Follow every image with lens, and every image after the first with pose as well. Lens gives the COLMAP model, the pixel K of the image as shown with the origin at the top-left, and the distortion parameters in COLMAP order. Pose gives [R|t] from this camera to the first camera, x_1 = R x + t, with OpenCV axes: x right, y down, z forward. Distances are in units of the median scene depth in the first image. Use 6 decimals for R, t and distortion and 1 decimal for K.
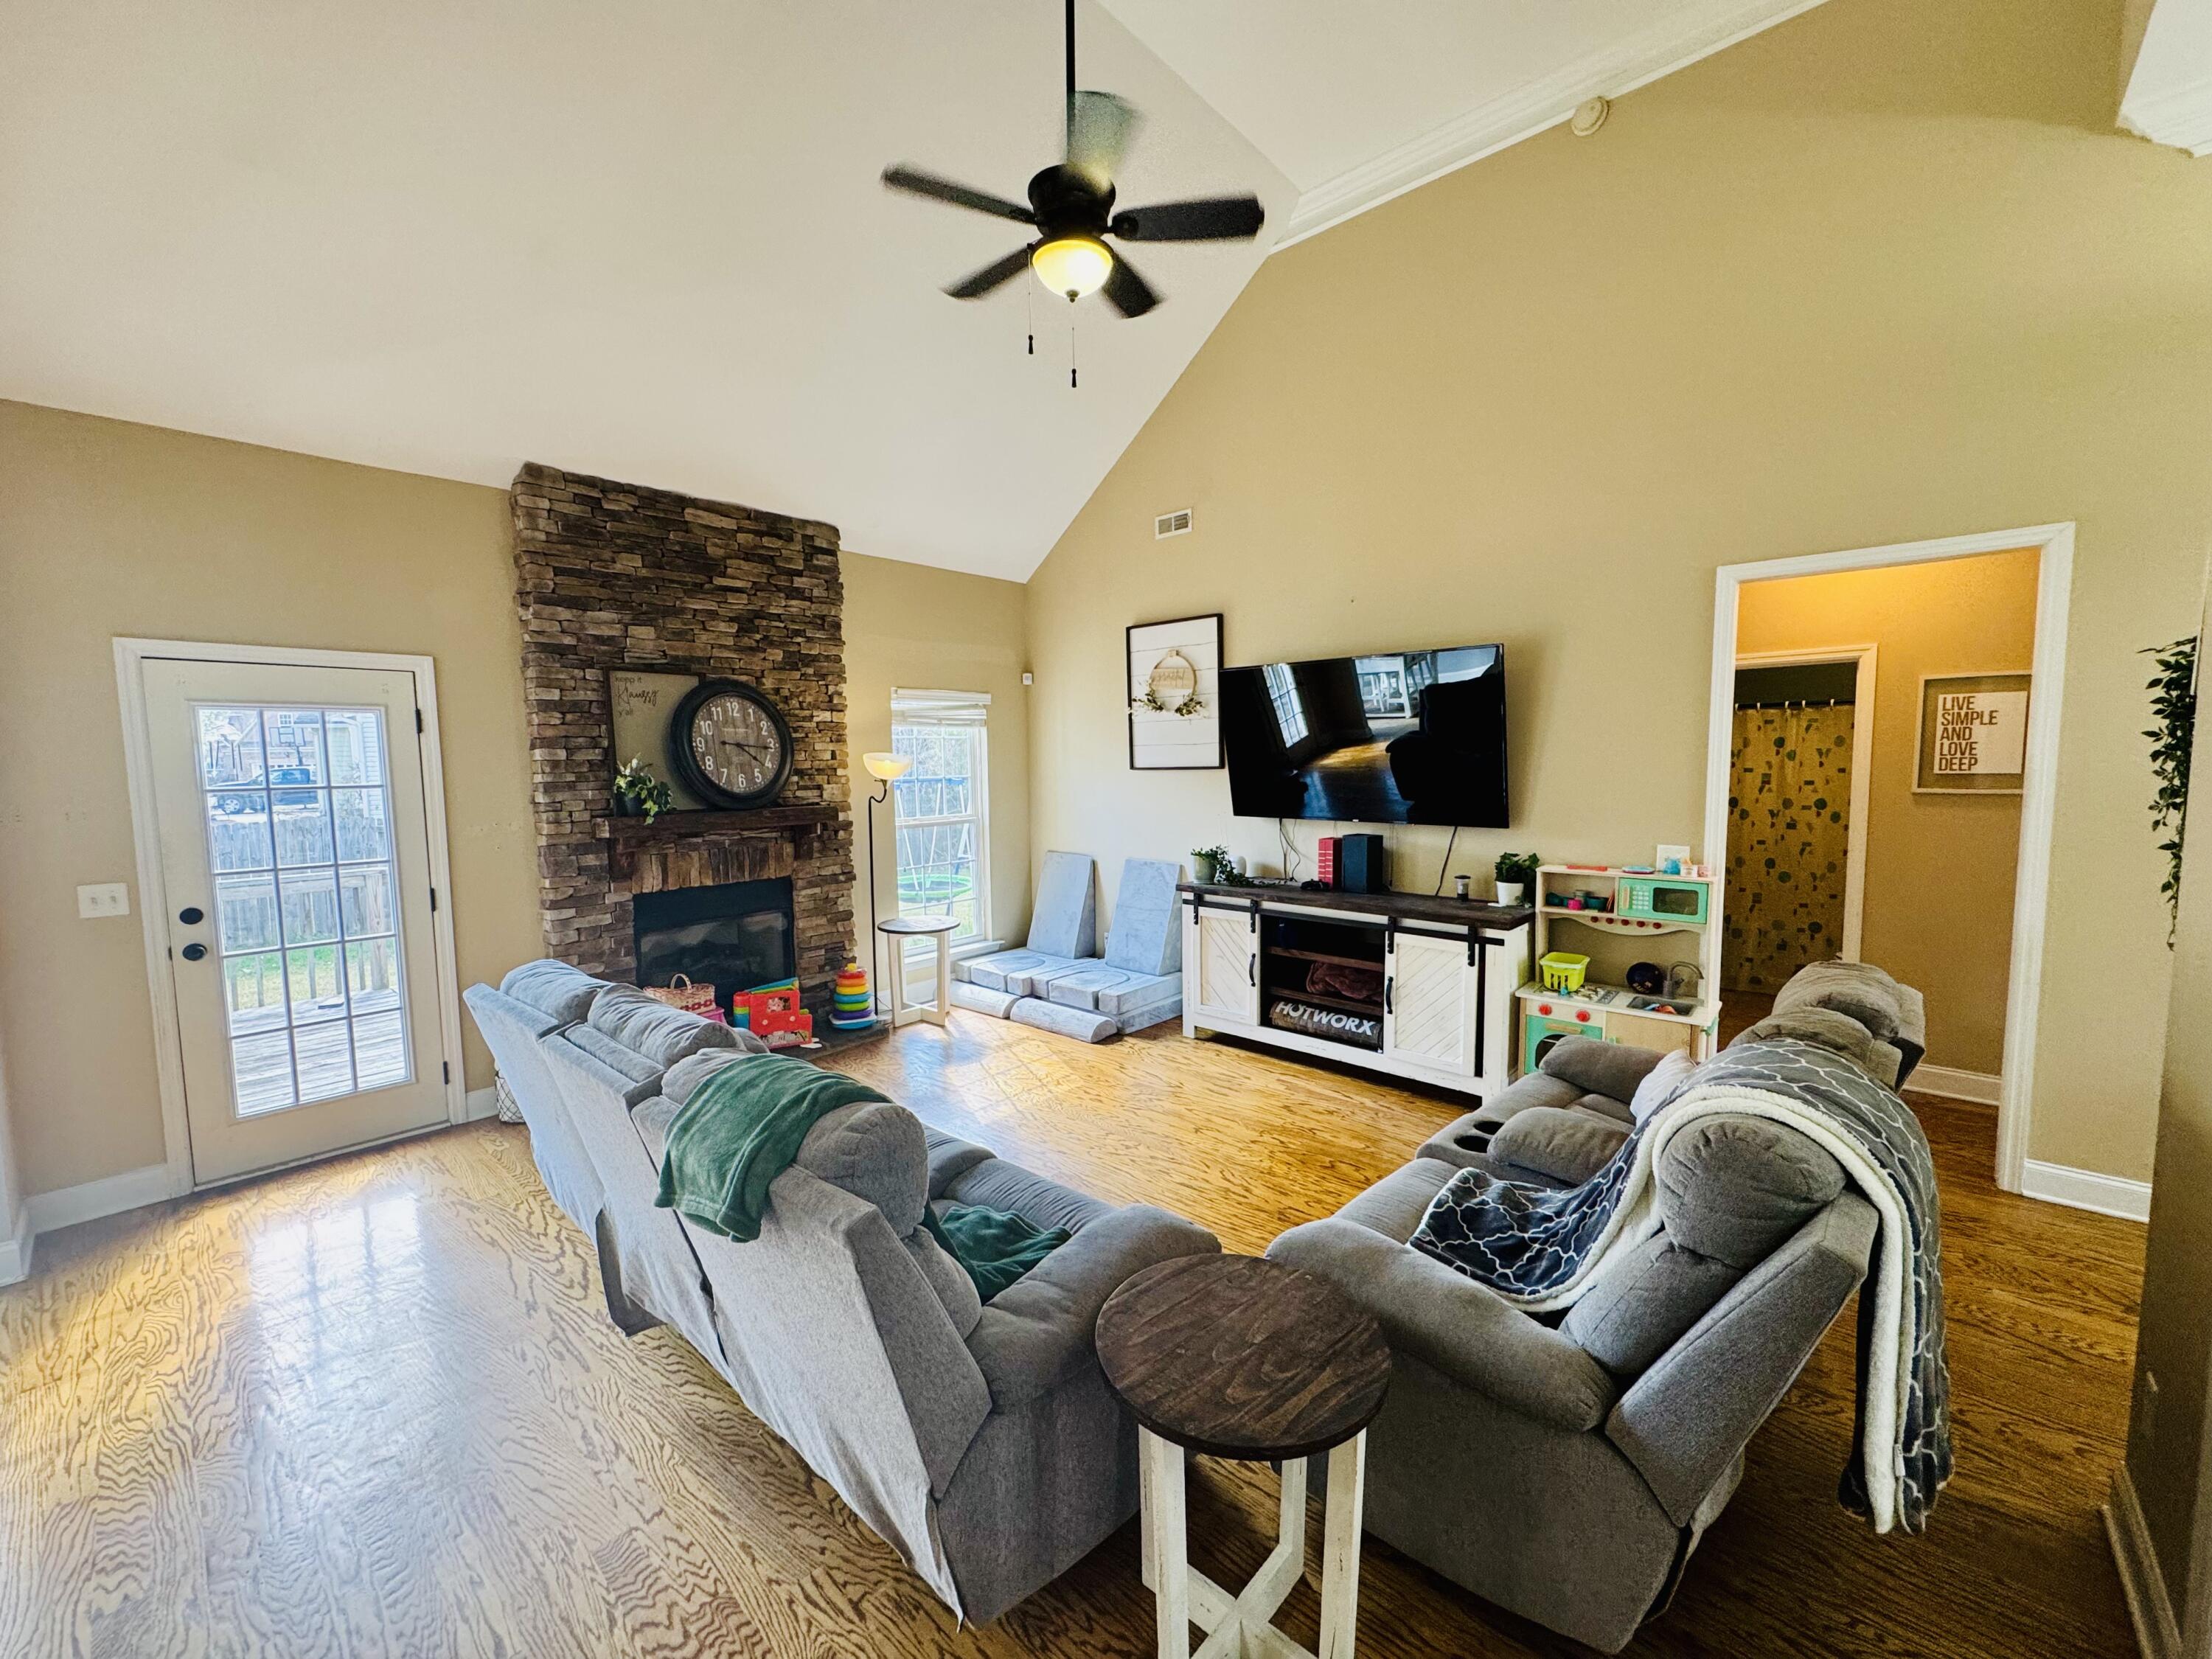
lens RADIAL K [[879.7, 0, 1107.7], [0, 879.7, 831.3], [0, 0, 1]] dist [0.001614, -0.000010]
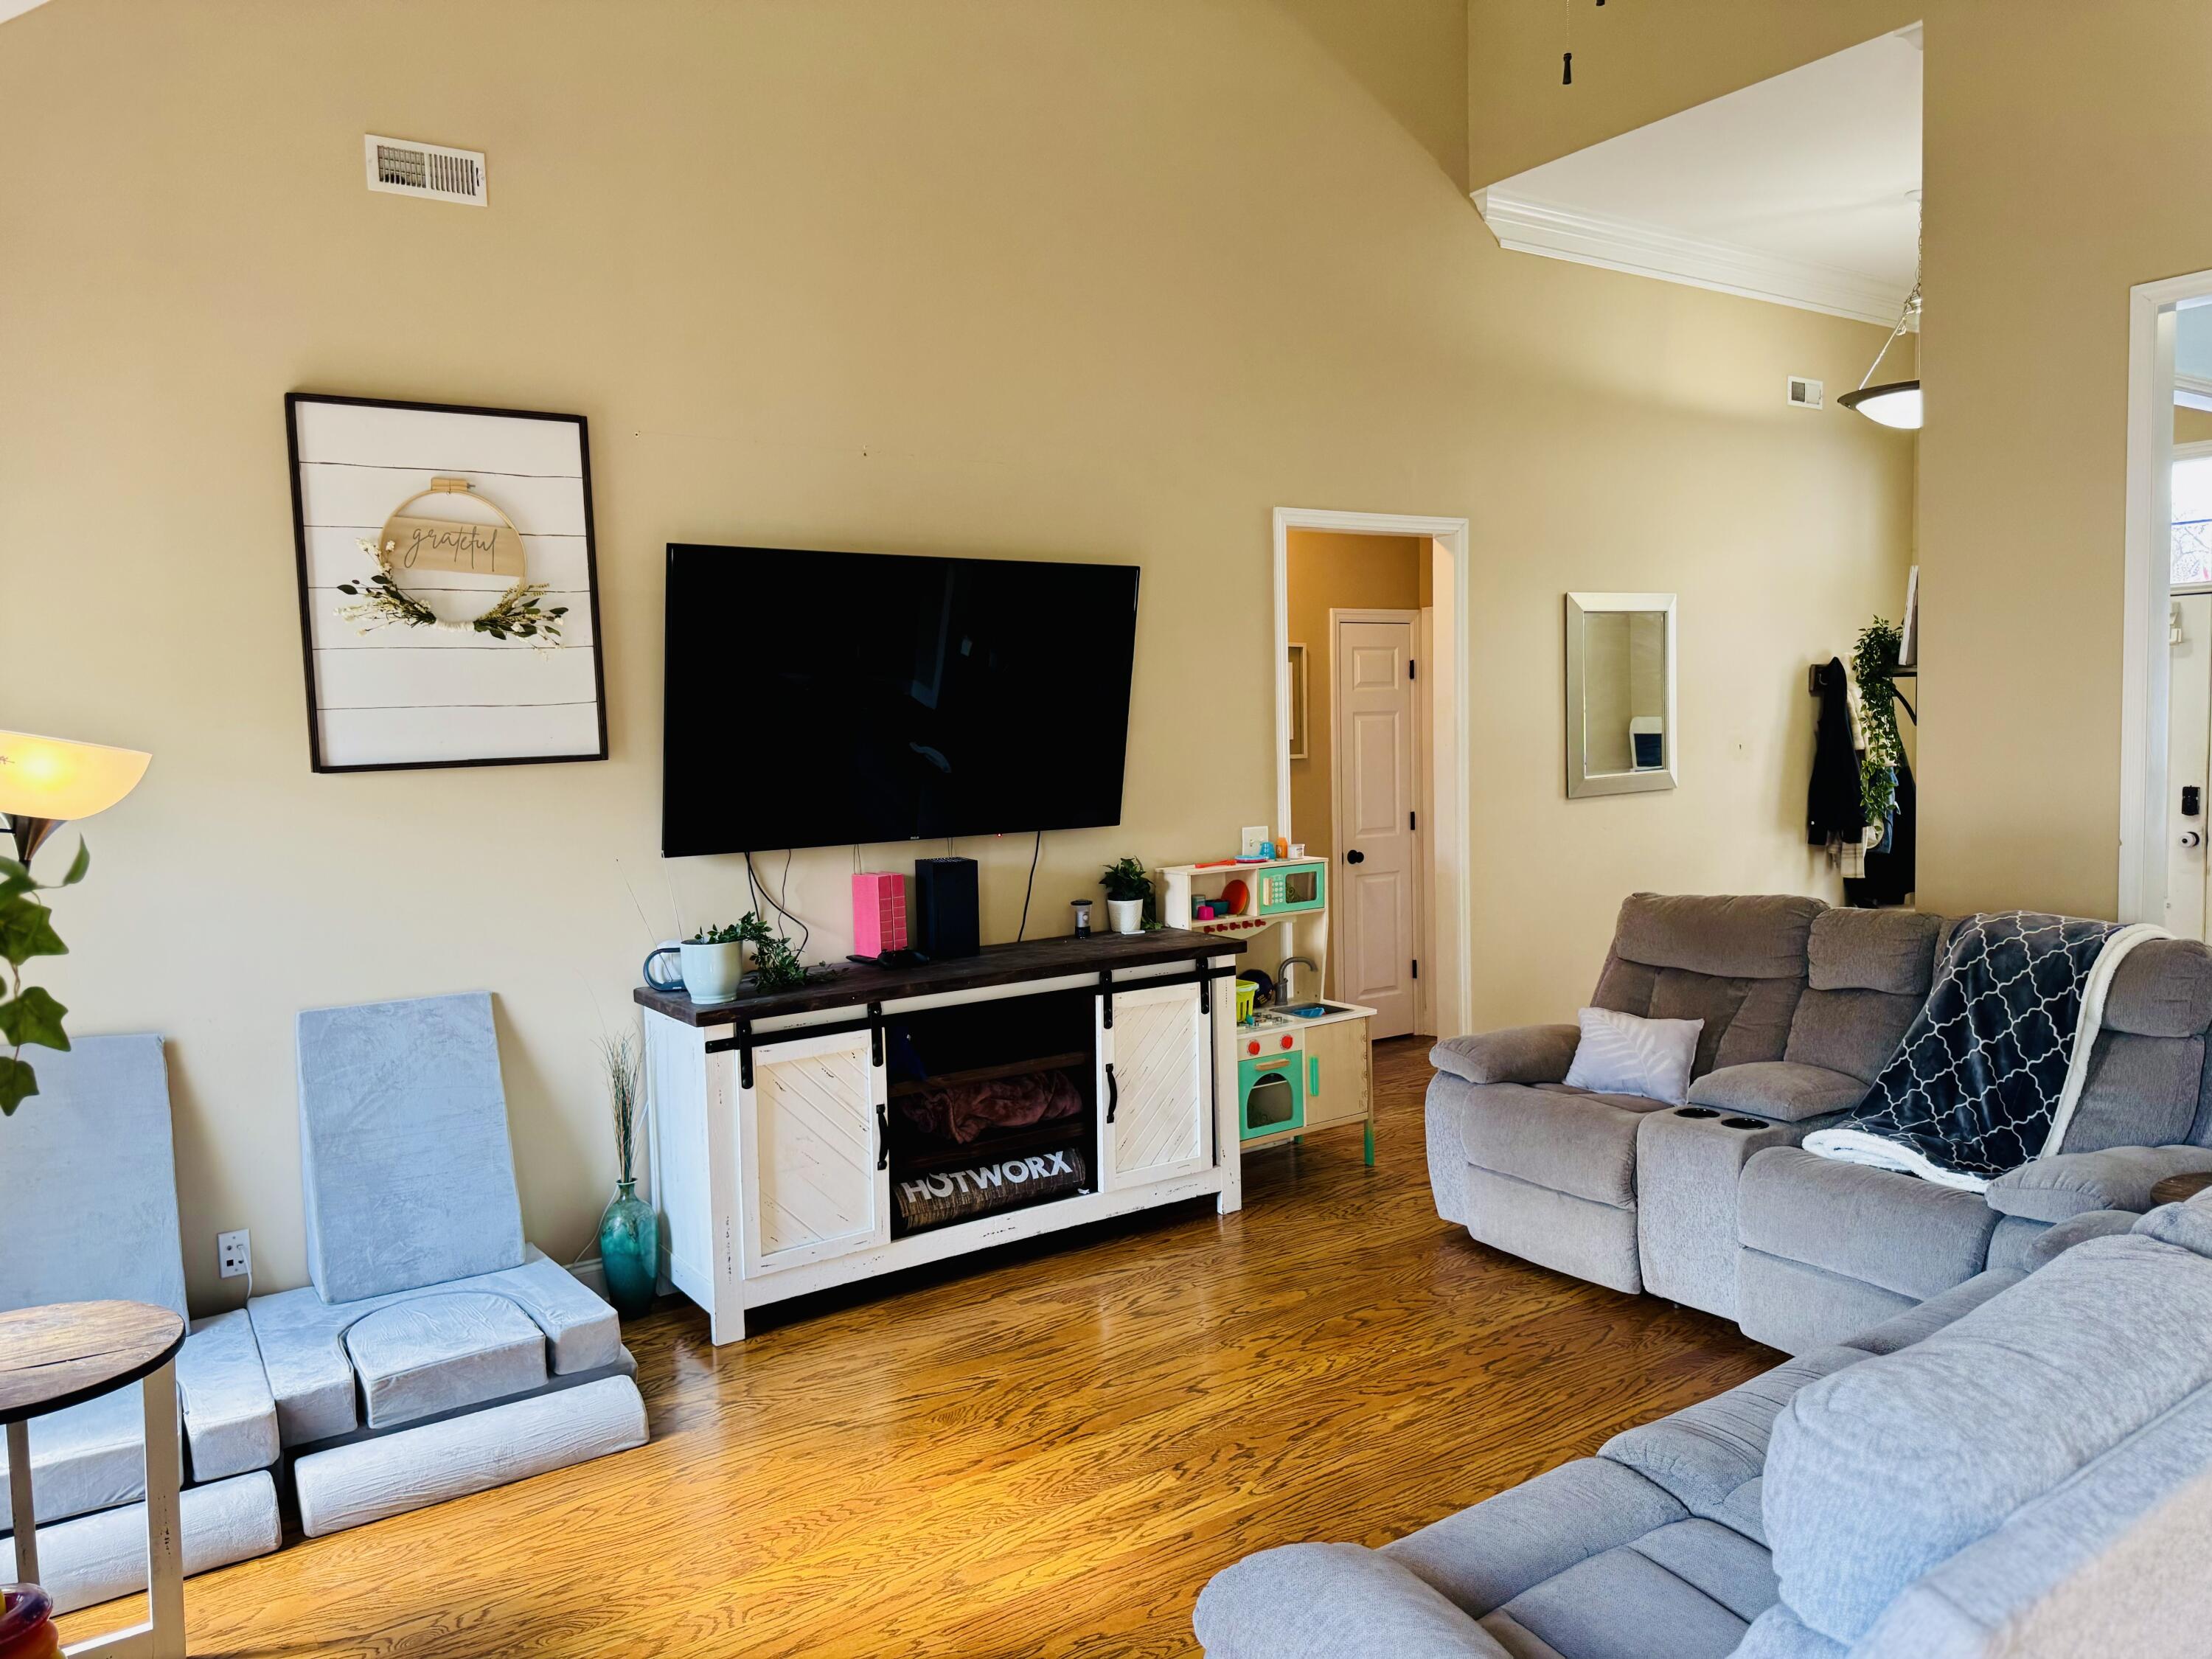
lens RADIAL K [[1577.5, 0, 1100.6], [0, 1577.5, 841.3], [0, 0, 1]] dist [0.107371, -0.177622]
pose [[0.226931, -0.071671, 0.971270, -0.704163], [0.108383, 0.992952, 0.047948, -0.046938], [-0.967861, 0.094389, 0.233100, 0.642894]]
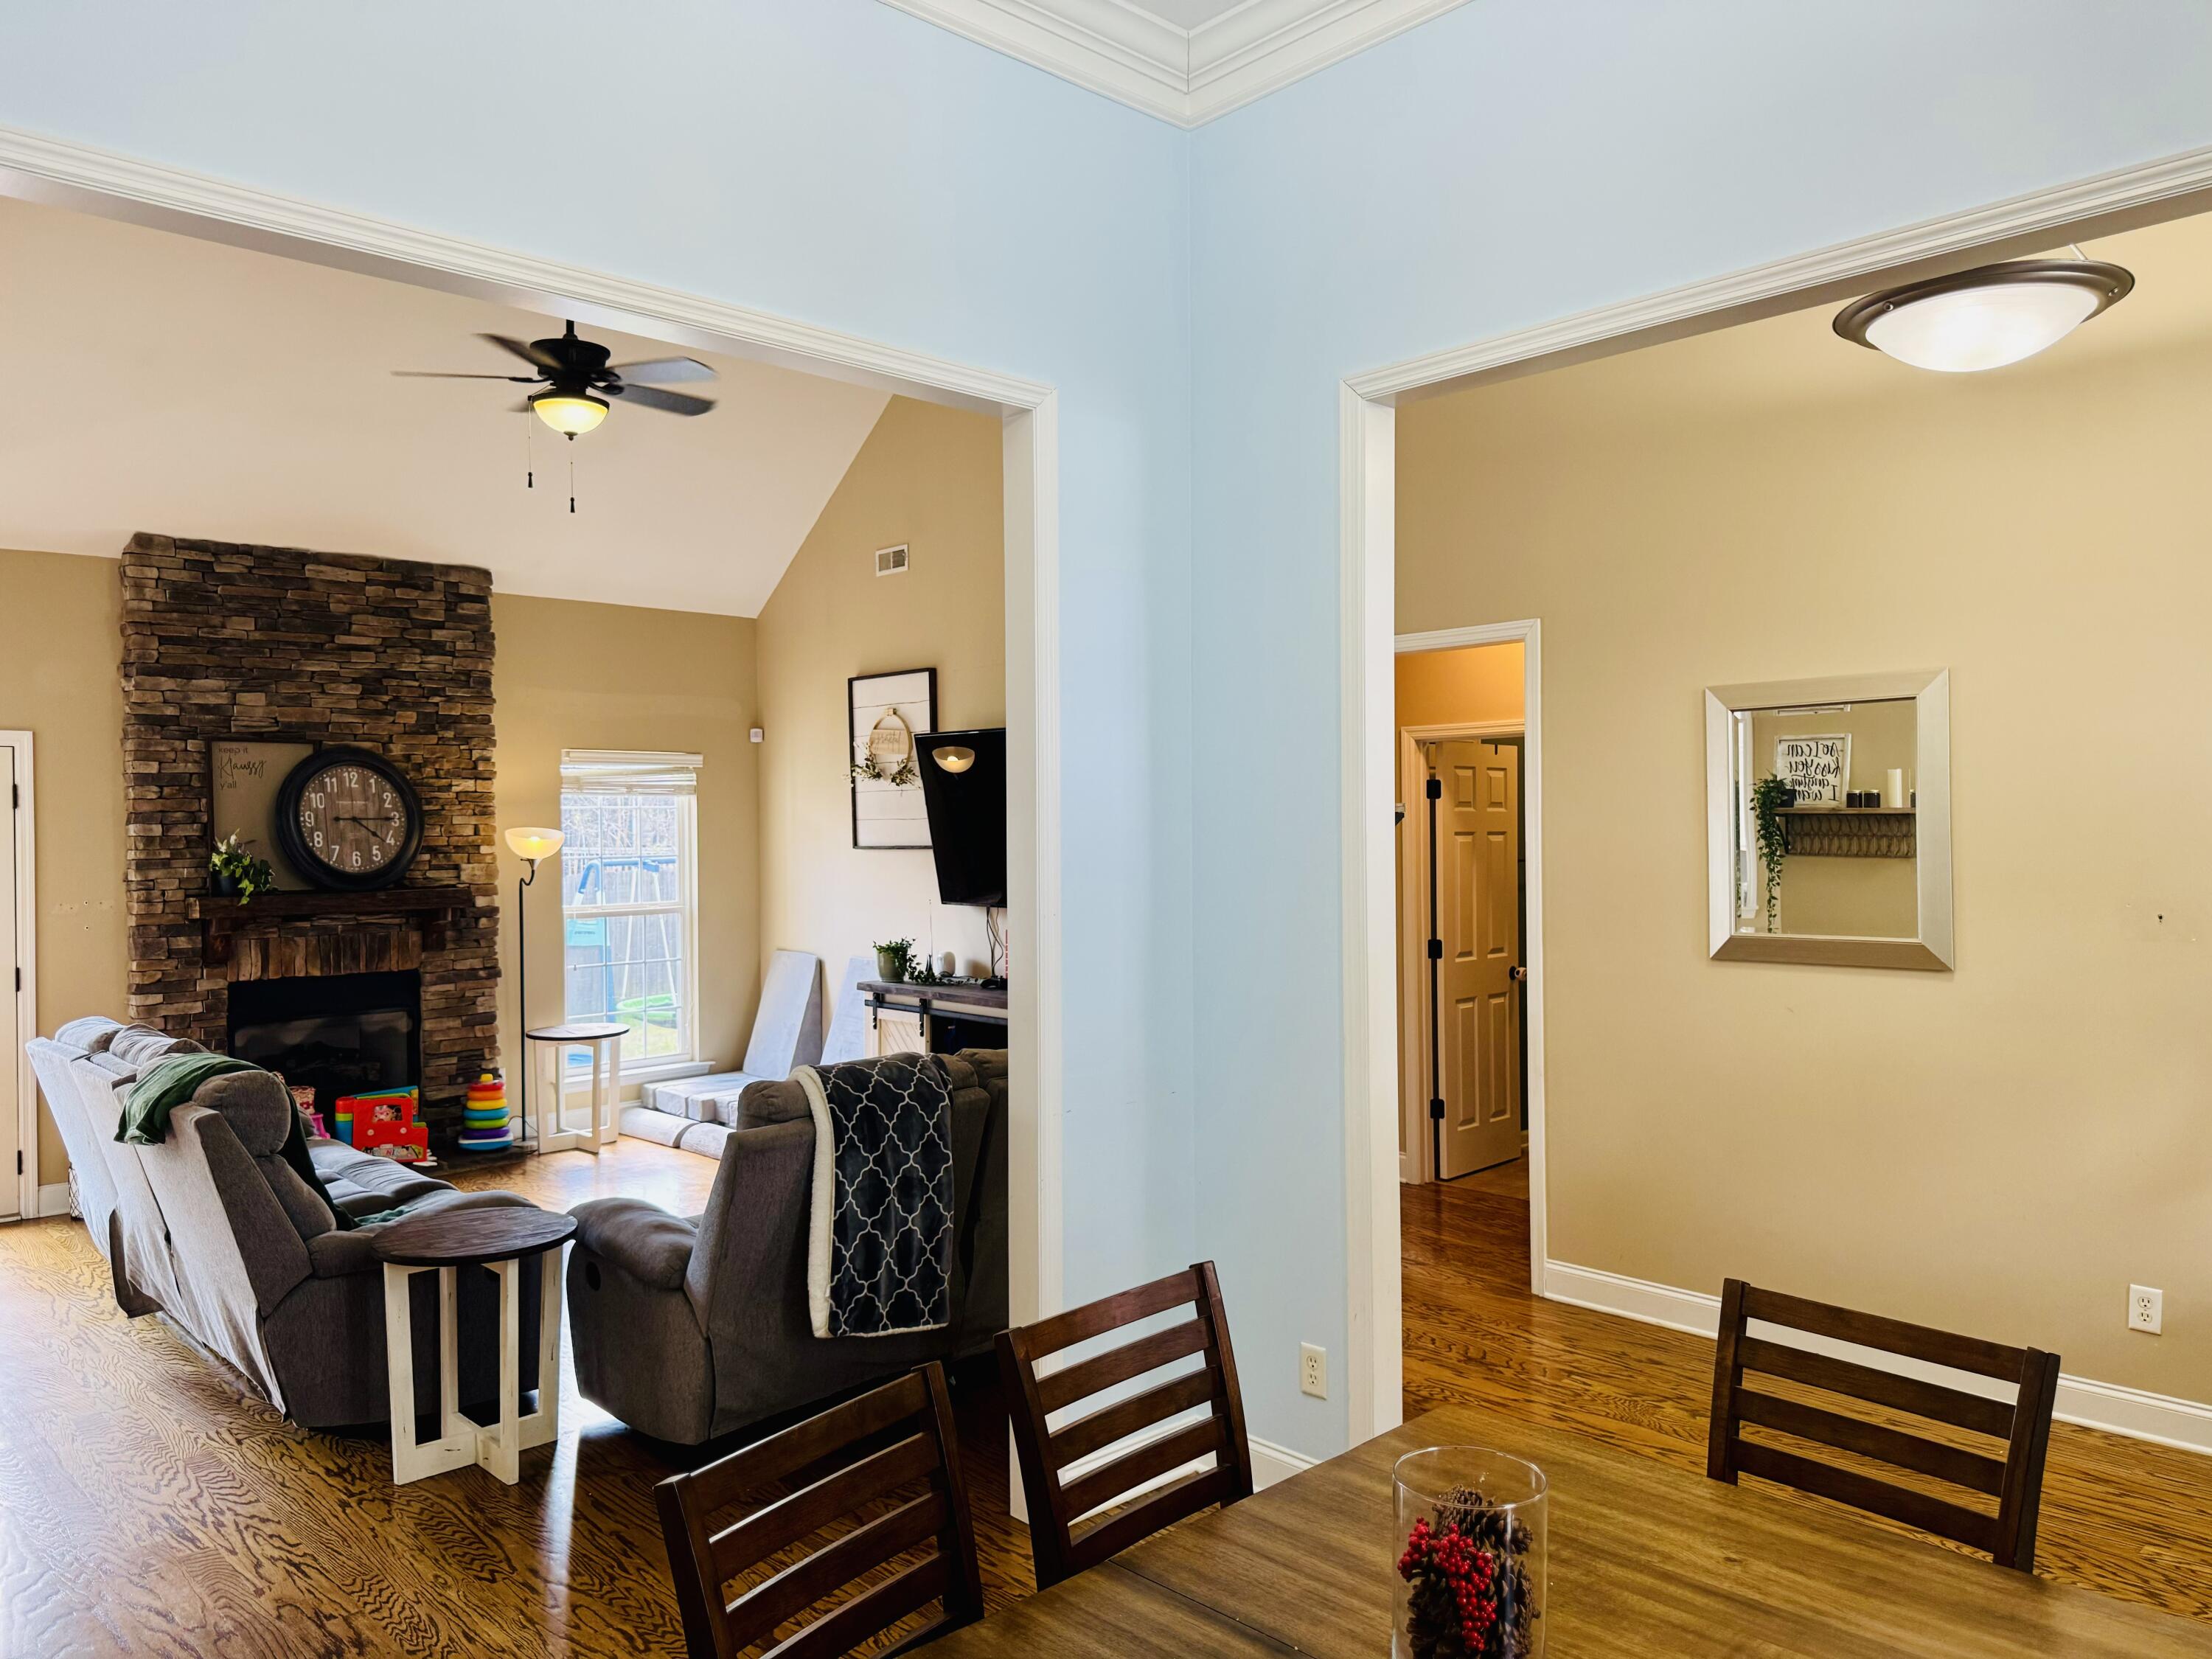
lens RADIAL K [[1571.6, 0, 1105.7], [0, 1571.6, 836.4], [0, 0, 1]] dist [0.009529, -0.009327]
pose [[0.997020, 0.006054, -0.076910, 0.464078], [-0.011706, 0.997244, -0.073256, 0.027960], [0.076255, 0.073938, 0.994343, -0.534039]]
